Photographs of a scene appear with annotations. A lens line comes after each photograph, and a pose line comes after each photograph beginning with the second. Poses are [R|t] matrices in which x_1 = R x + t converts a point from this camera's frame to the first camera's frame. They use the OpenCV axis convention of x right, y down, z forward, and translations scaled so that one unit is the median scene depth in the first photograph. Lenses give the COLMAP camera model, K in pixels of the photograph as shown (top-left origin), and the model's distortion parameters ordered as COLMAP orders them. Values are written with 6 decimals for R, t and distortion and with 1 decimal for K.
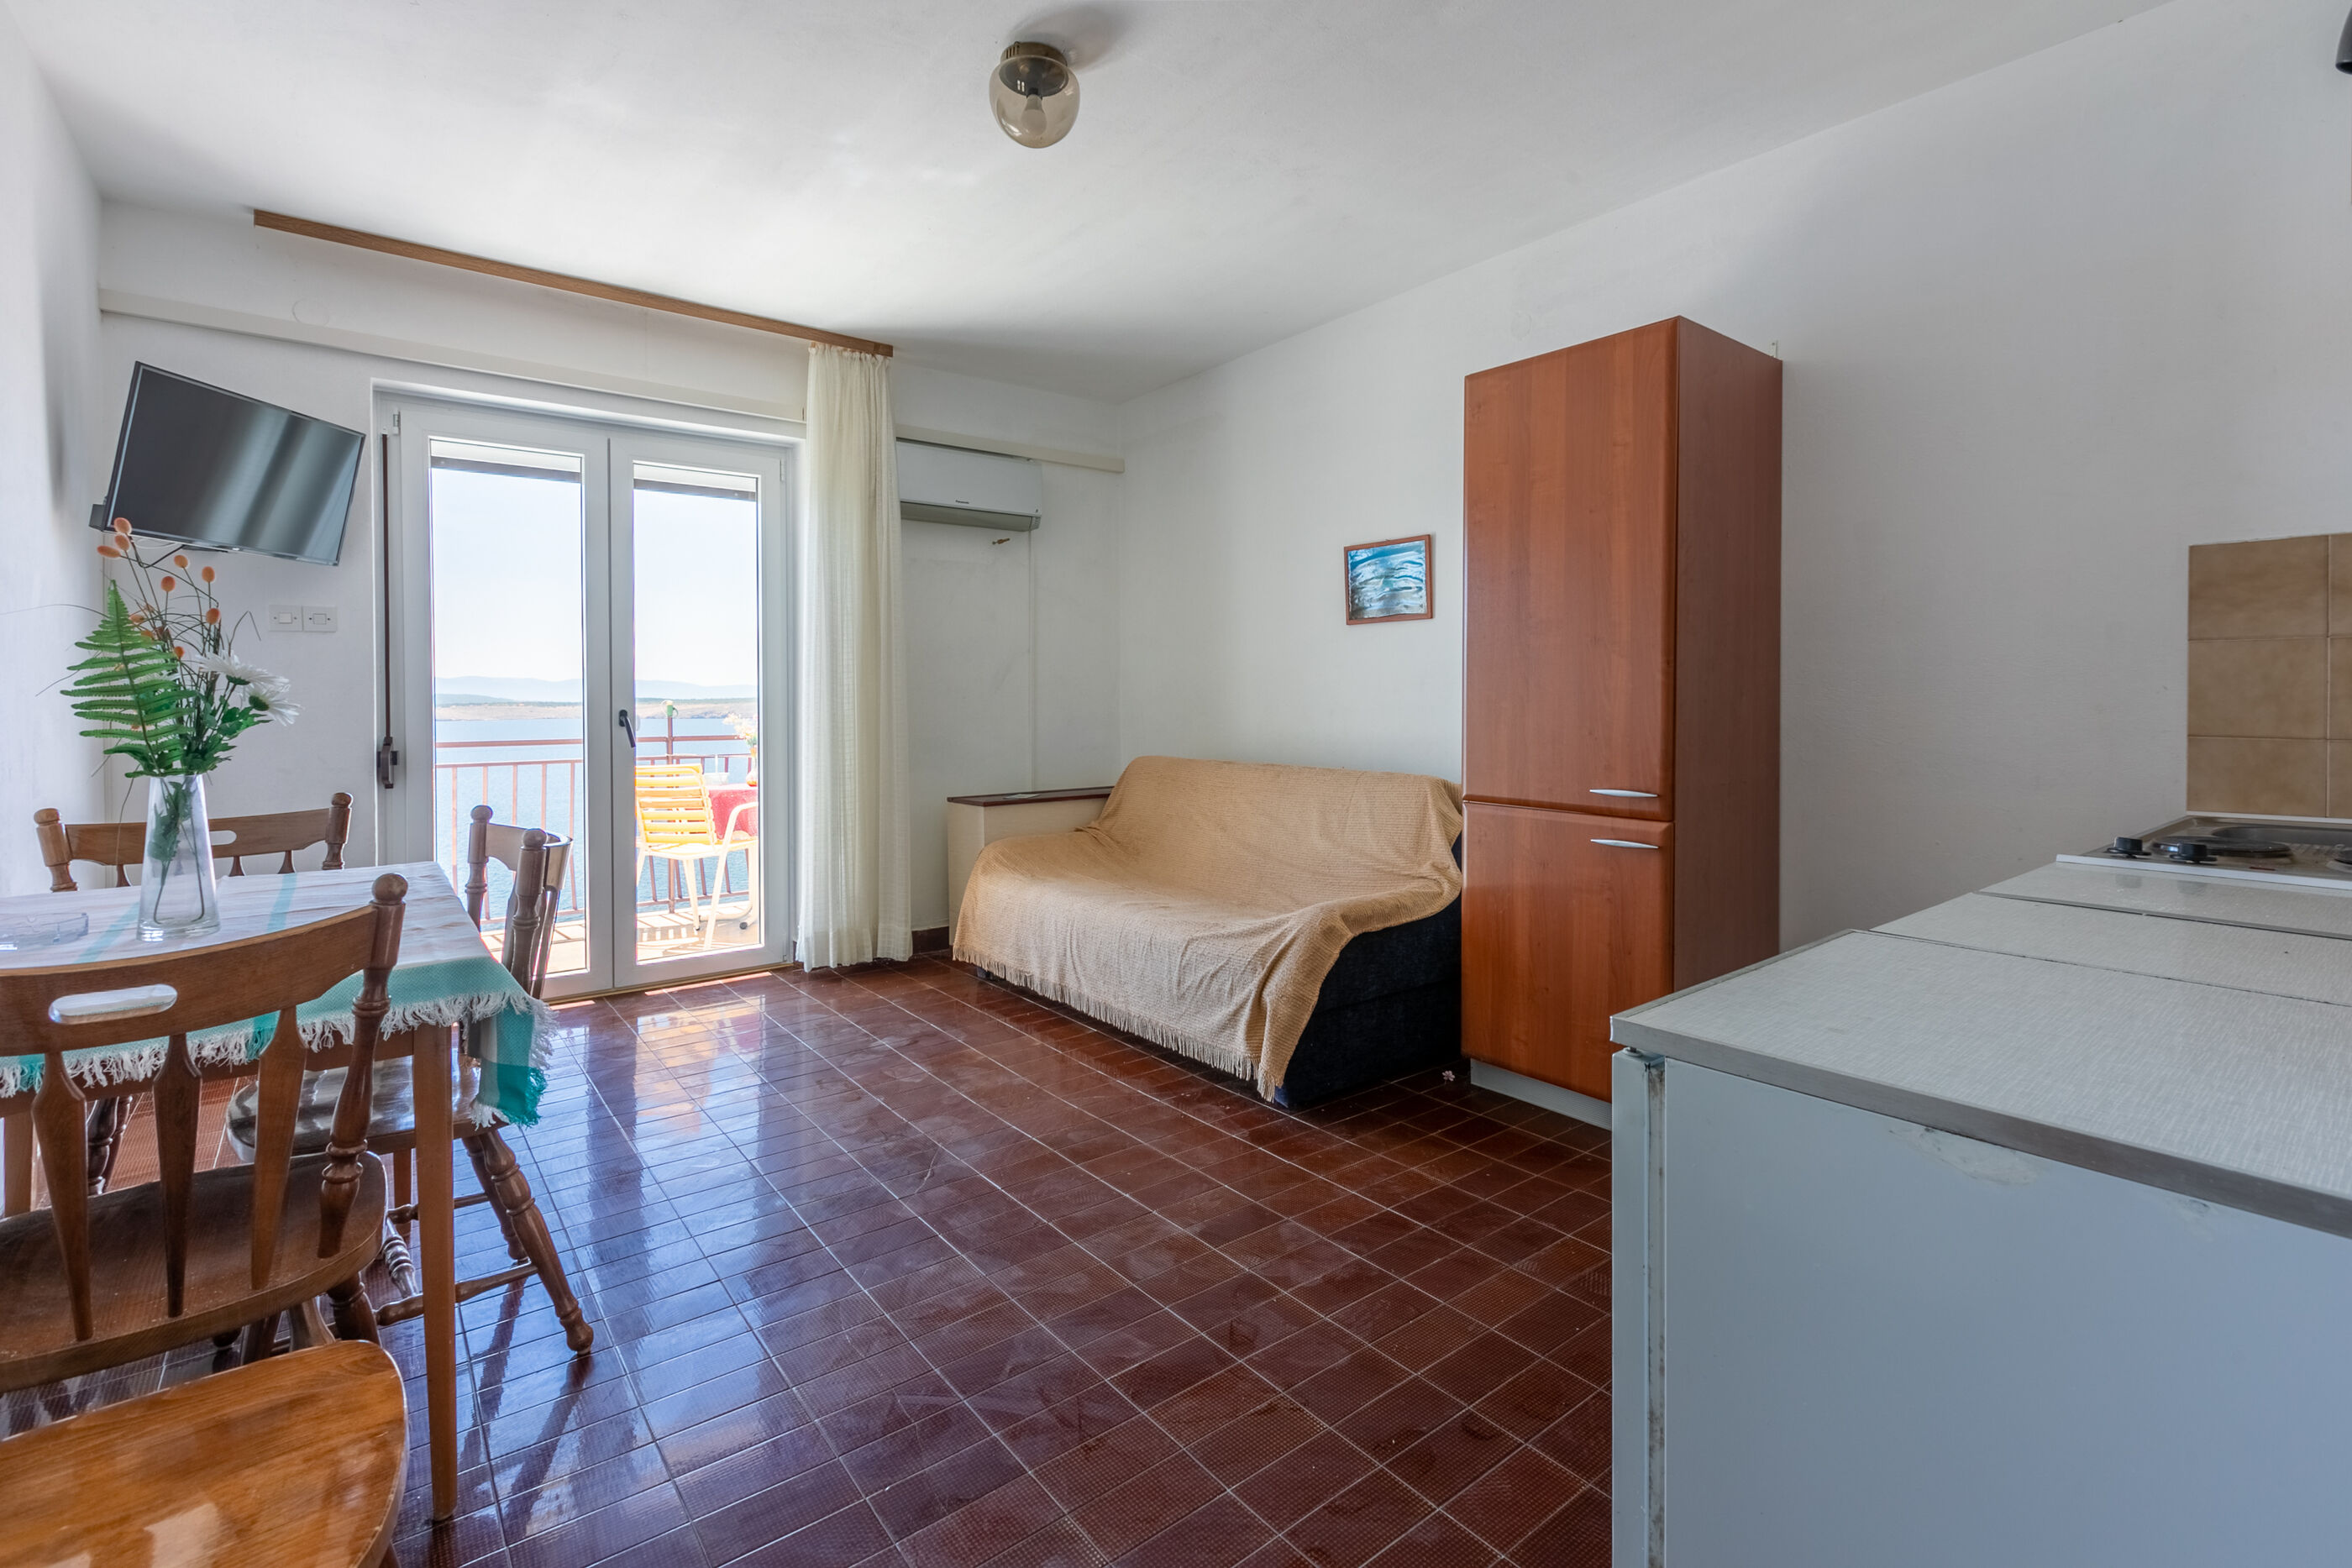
lens RADIAL K [[1063.9, 0, 1167.0], [0, 1063.9, 698.1], [0, 0, 1]] dist [-0.003765, 0.000114]
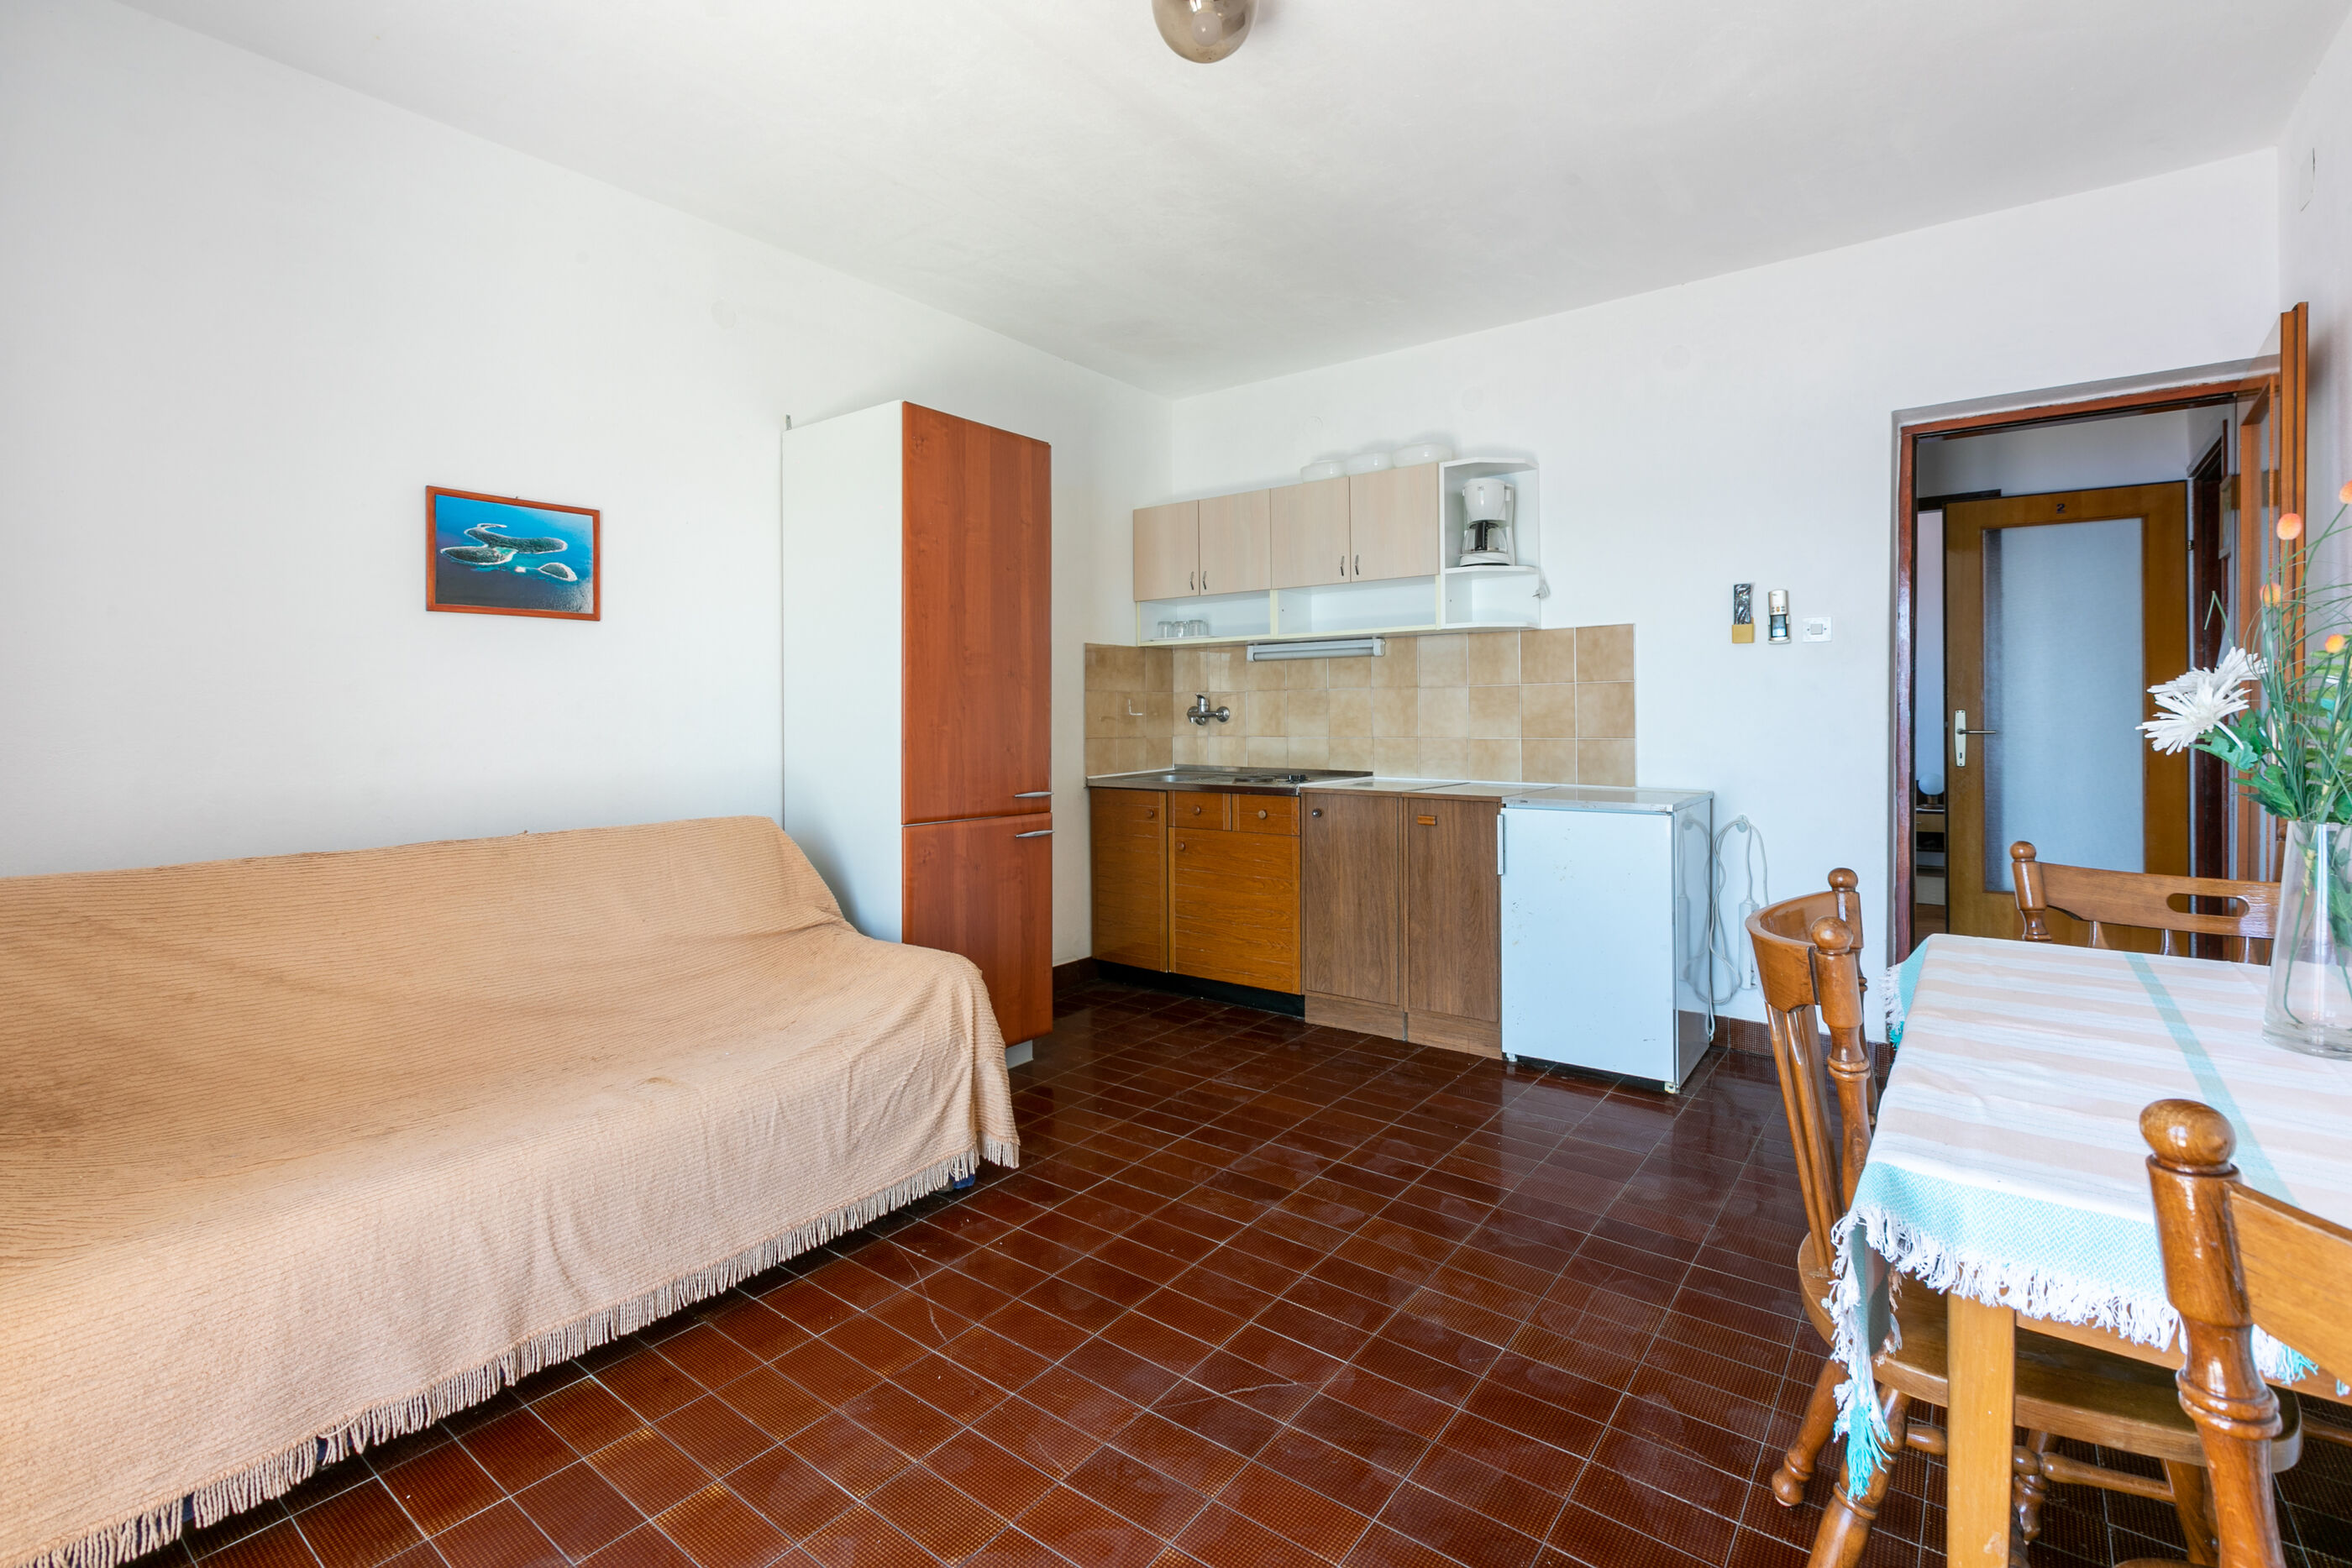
lens RADIAL K [[1063.9, 0, 1167.0], [0, 1063.9, 698.1], [0, 0, 1]] dist [-0.003765, 0.000114]
pose [[-0.245654, 0.015681, 0.969231, -0.779903], [0.007255, 0.999871, -0.014338, -0.007531], [-0.969331, 0.003509, -0.245736, 1.041608]]
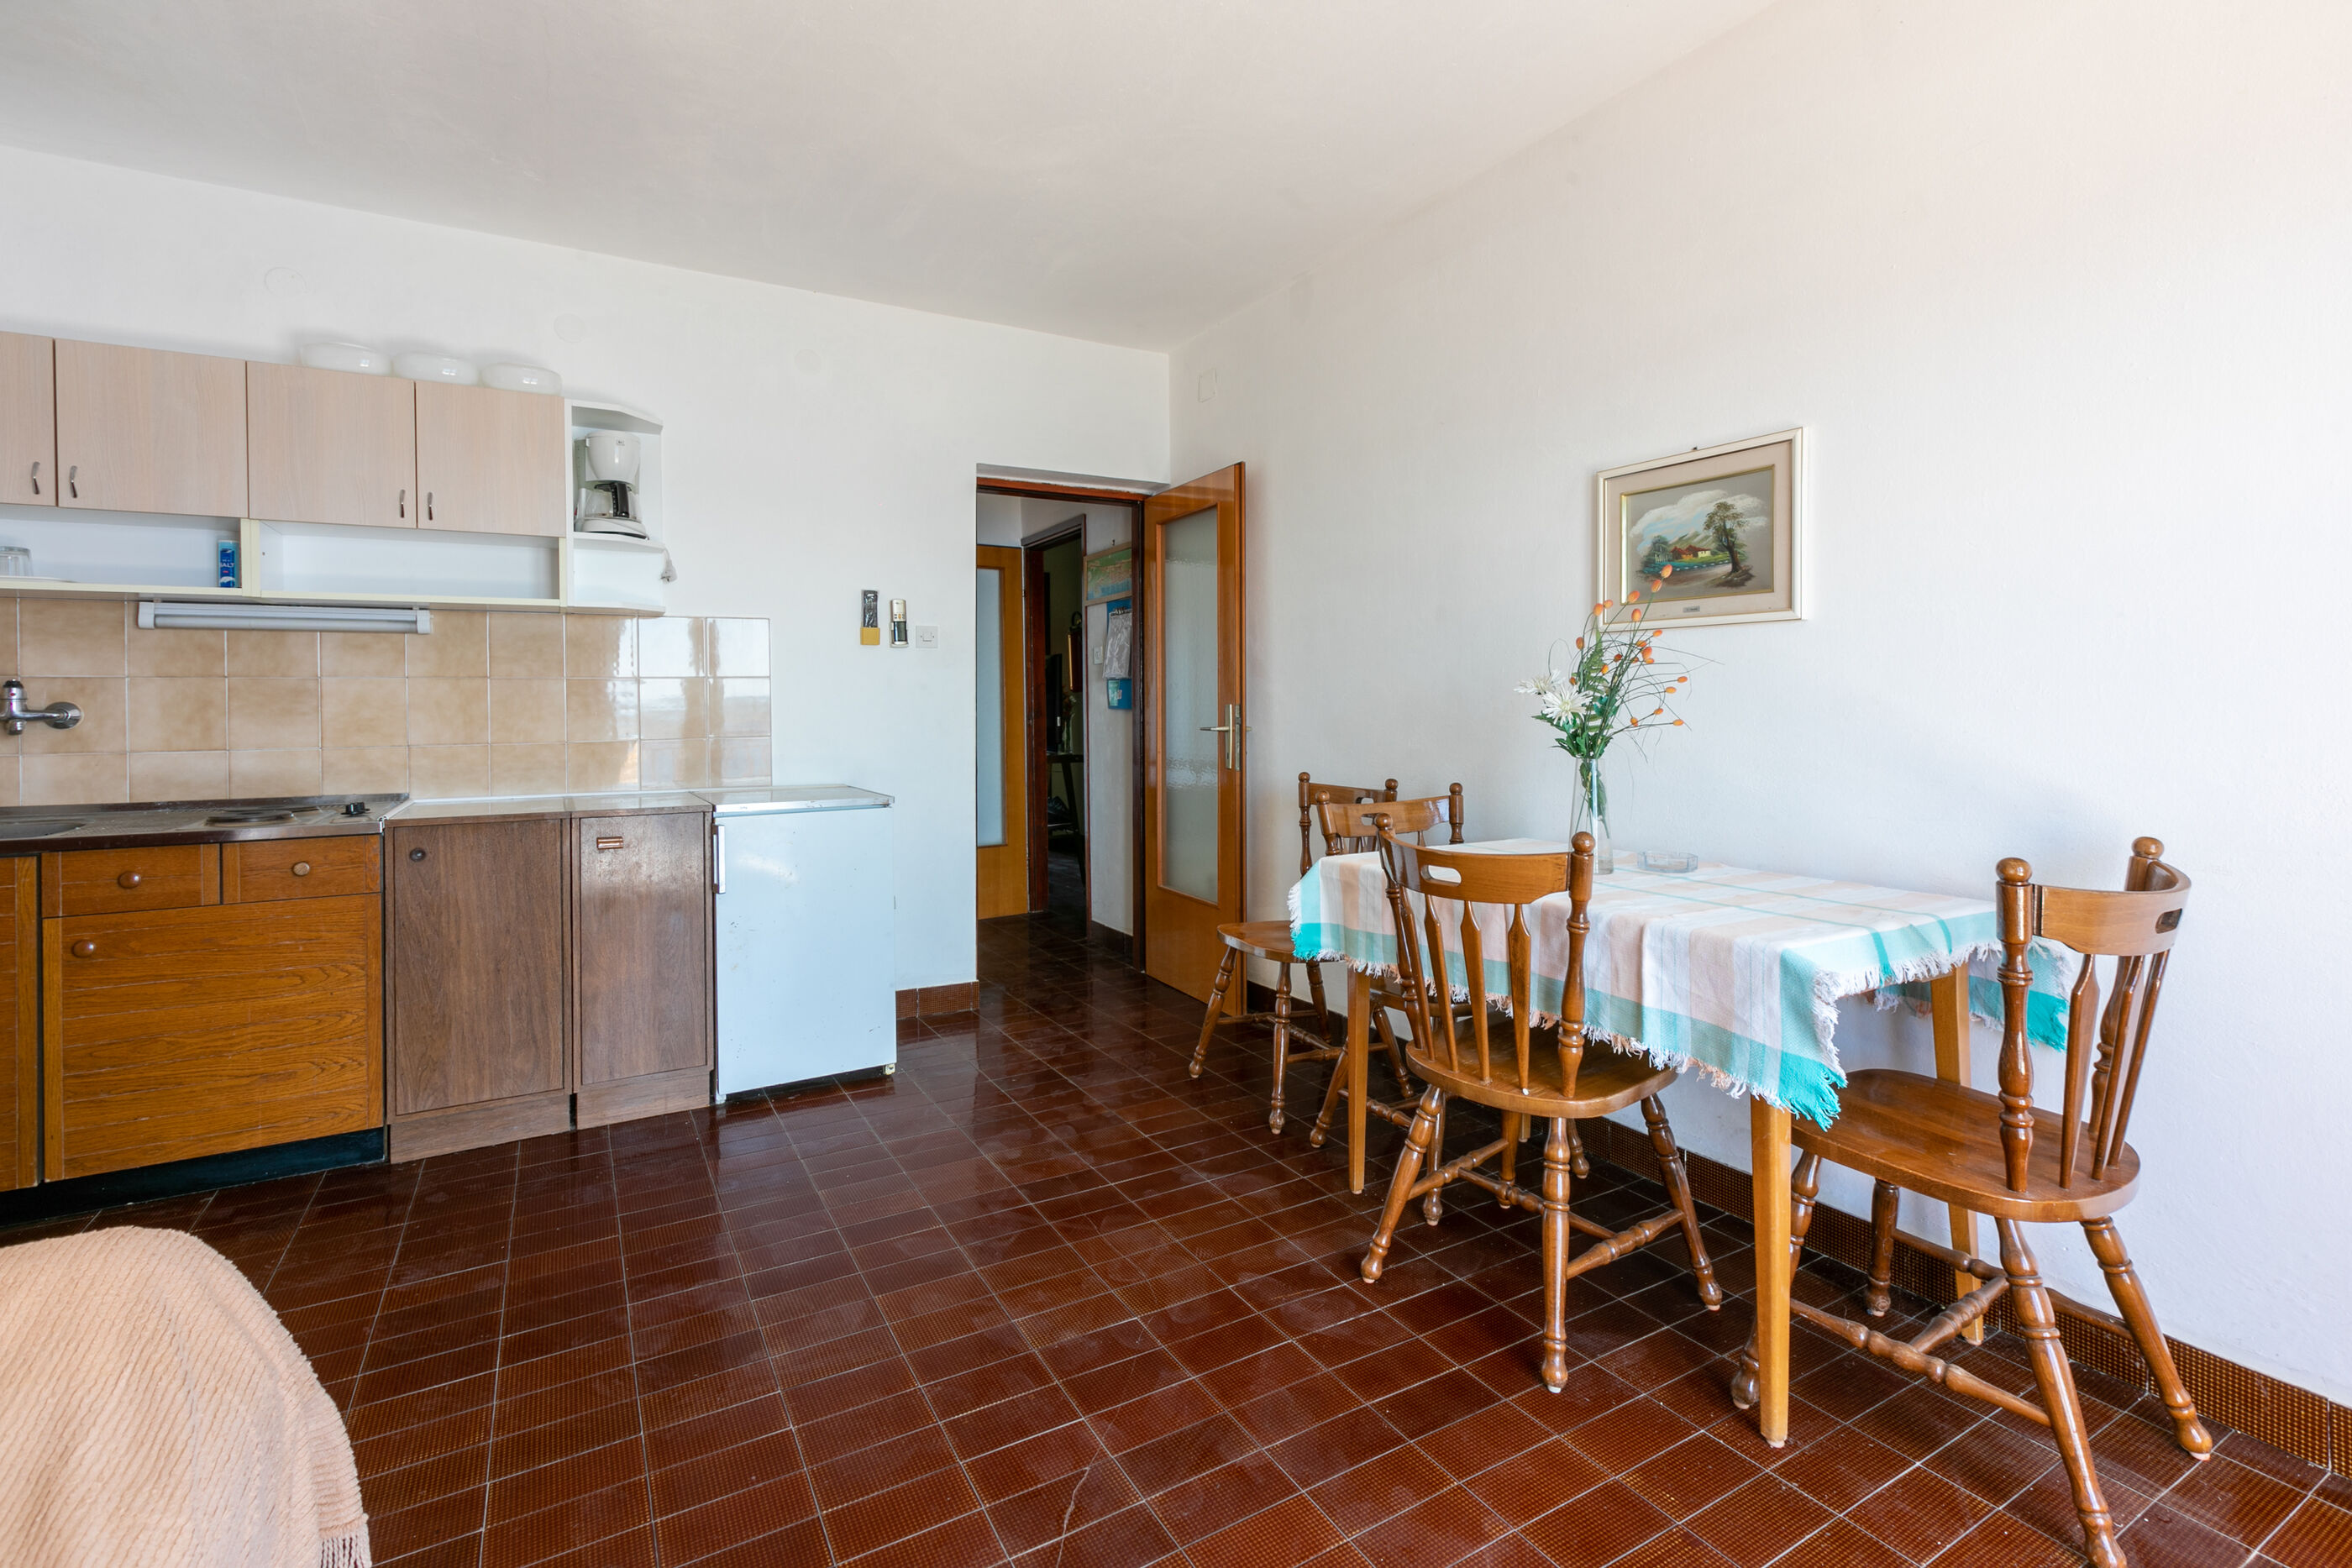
lens RADIAL K [[1063.9, 0, 1167.0], [0, 1063.9, 698.1], [0, 0, 1]] dist [-0.003765, 0.000114]
pose [[-0.988843, 0.008117, 0.148737, -0.321208], [0.007683, 0.999964, -0.003493, -0.010225], [-0.148760, -0.002311, -0.988871, 1.350034]]
